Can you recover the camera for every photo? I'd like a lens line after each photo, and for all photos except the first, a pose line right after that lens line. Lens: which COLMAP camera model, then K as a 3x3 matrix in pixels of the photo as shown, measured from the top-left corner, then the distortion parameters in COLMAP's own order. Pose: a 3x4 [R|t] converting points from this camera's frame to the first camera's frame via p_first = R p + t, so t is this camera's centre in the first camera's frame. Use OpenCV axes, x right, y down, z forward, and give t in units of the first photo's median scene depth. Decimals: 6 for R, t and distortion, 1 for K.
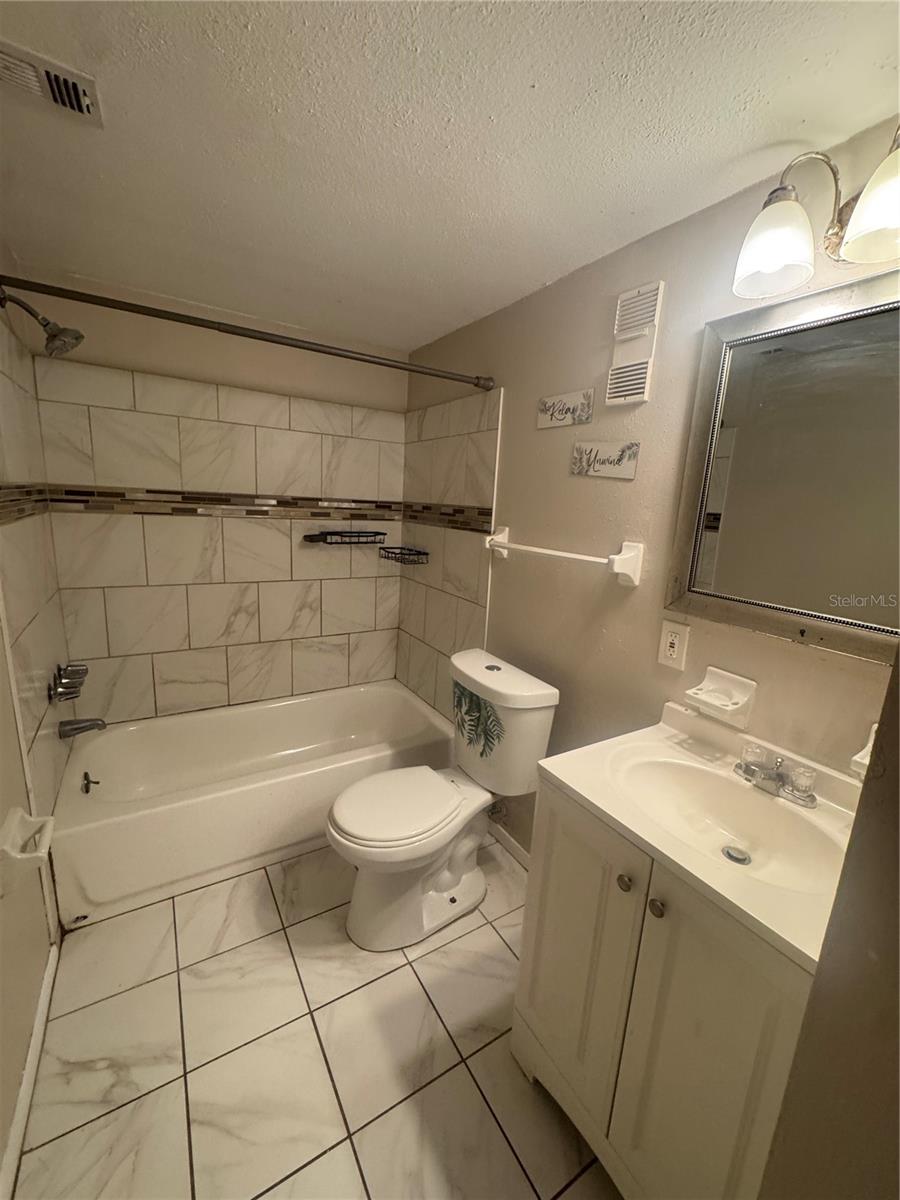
lens RADIAL K [[481.0, 0, 450.8], [0, 481.0, 600.3], [0, 0, 1]] dist [-0.005880, 0.001306]
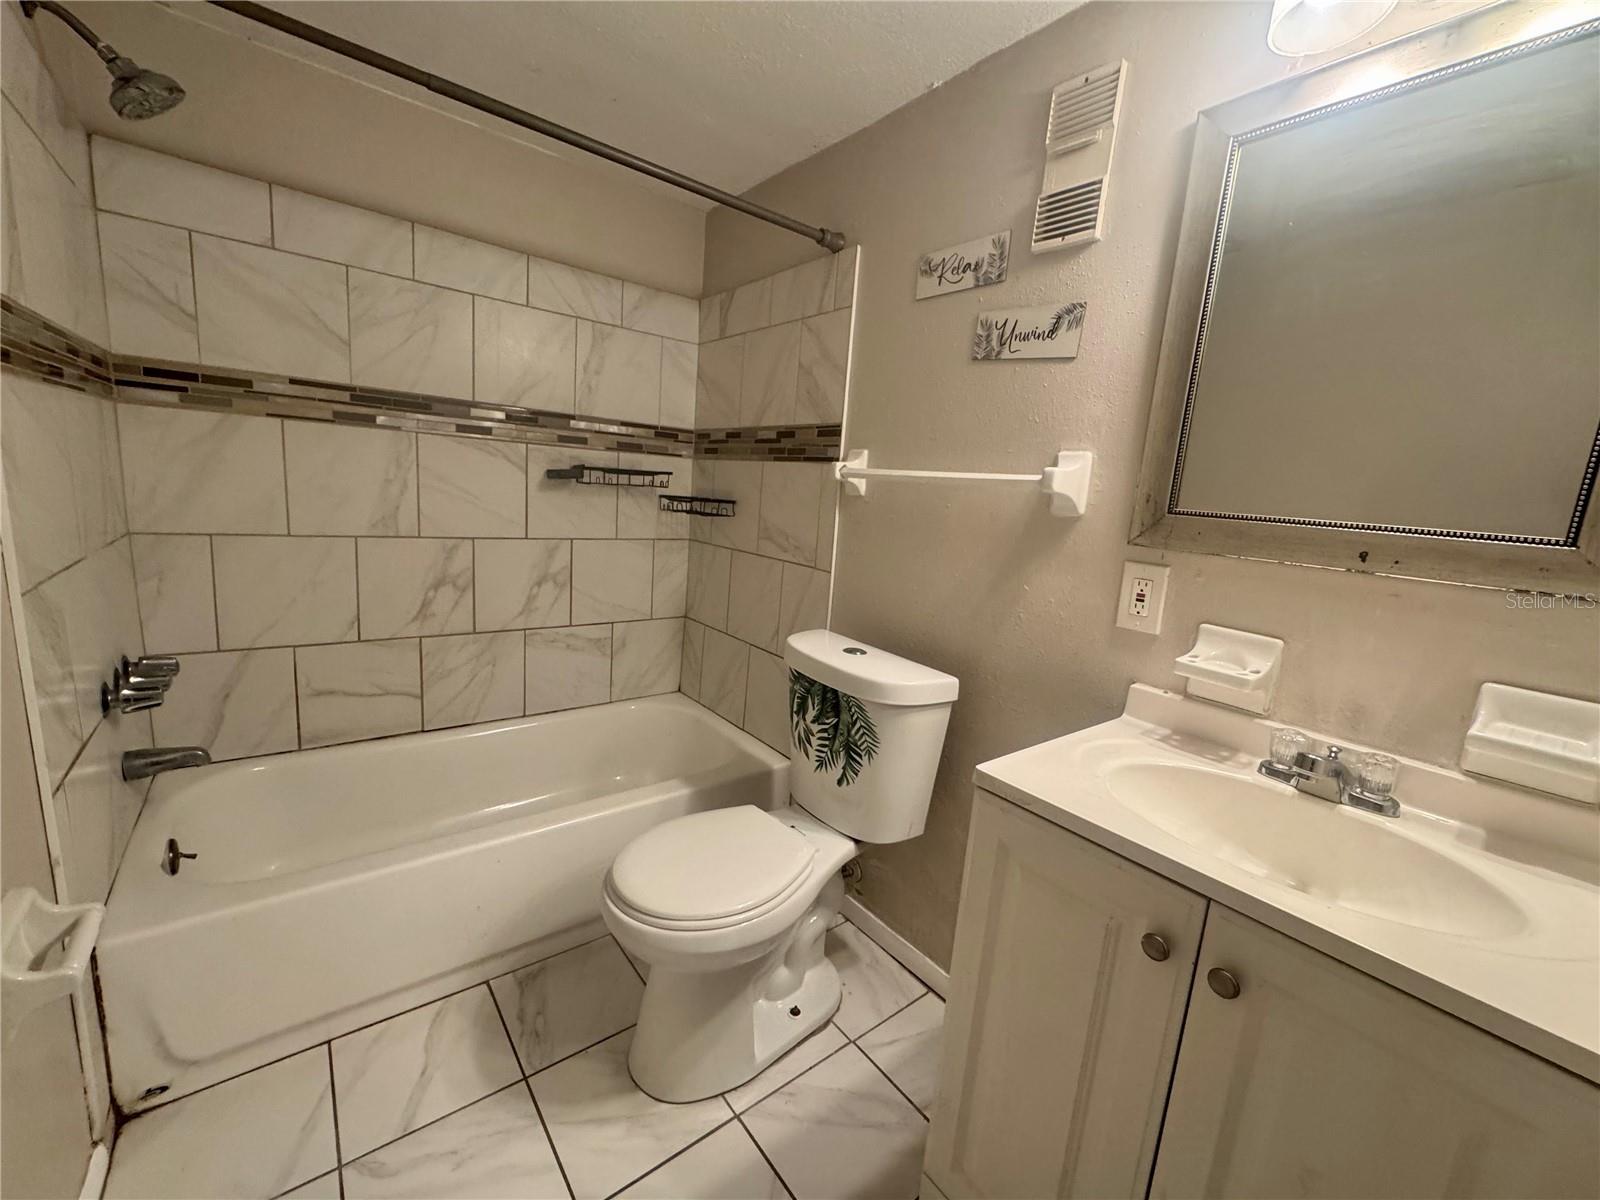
lens RADIAL K [[641.3, 0, 797.6], [0, 641.3, 599.0], [0, 0, 1]] dist [-0.005880, 0.001306]
pose [[0.992956, 0.000594, 0.118481, -0.095868], [0.002340, 0.999694, -0.024625, 0.090656], [-0.118460, 0.024729, 0.992651, 0.129874]]
